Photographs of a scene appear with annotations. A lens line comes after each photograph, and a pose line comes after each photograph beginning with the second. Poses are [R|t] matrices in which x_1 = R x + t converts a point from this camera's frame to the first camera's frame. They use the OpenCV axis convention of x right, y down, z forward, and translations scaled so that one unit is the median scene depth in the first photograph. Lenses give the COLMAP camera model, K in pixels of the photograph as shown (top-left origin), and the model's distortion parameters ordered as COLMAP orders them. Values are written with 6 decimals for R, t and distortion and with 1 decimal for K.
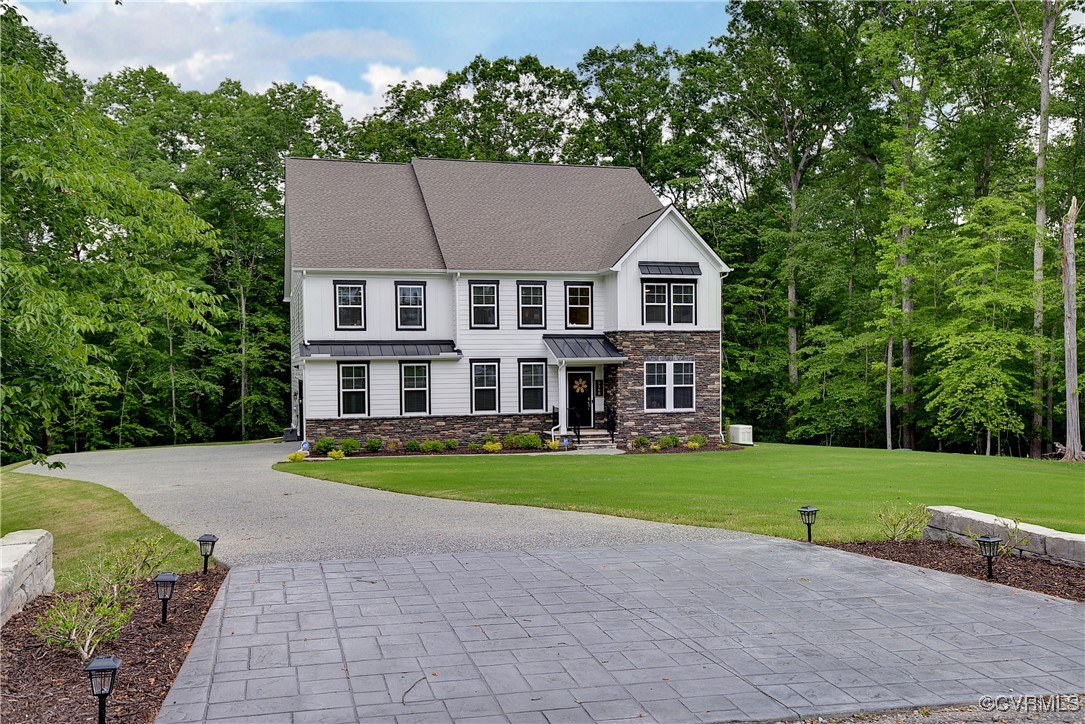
lens RADIAL K [[1019.9, 0, 542.0], [0, 1019.9, 361.4], [0, 0, 1]] dist [-0.000089, 0.000000]
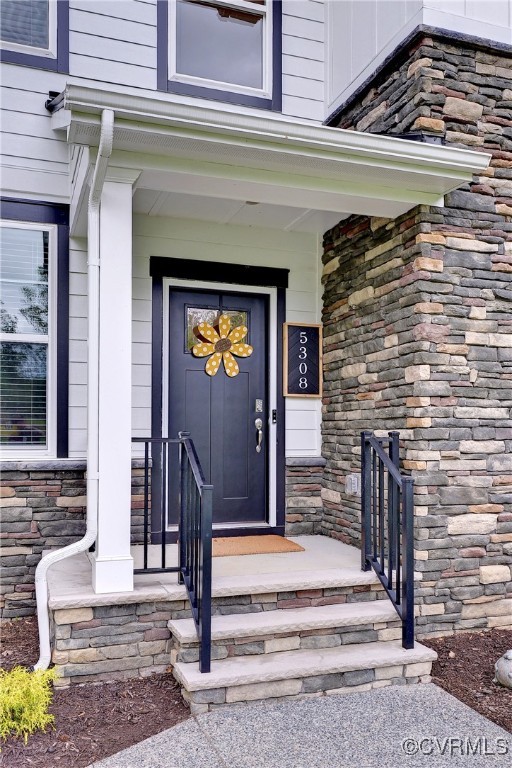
lens RADIAL K [[655.3, 0, 256.0], [0, 655.3, 386.1], [0, 0, 1]] dist [0.000004, 0.000672]
pose [[0.997438, 0.013154, 0.070311, 0.035426], [-0.008753, 0.998004, -0.062540, 0.043008], [-0.070993, 0.061764, 0.995563, 0.873843]]
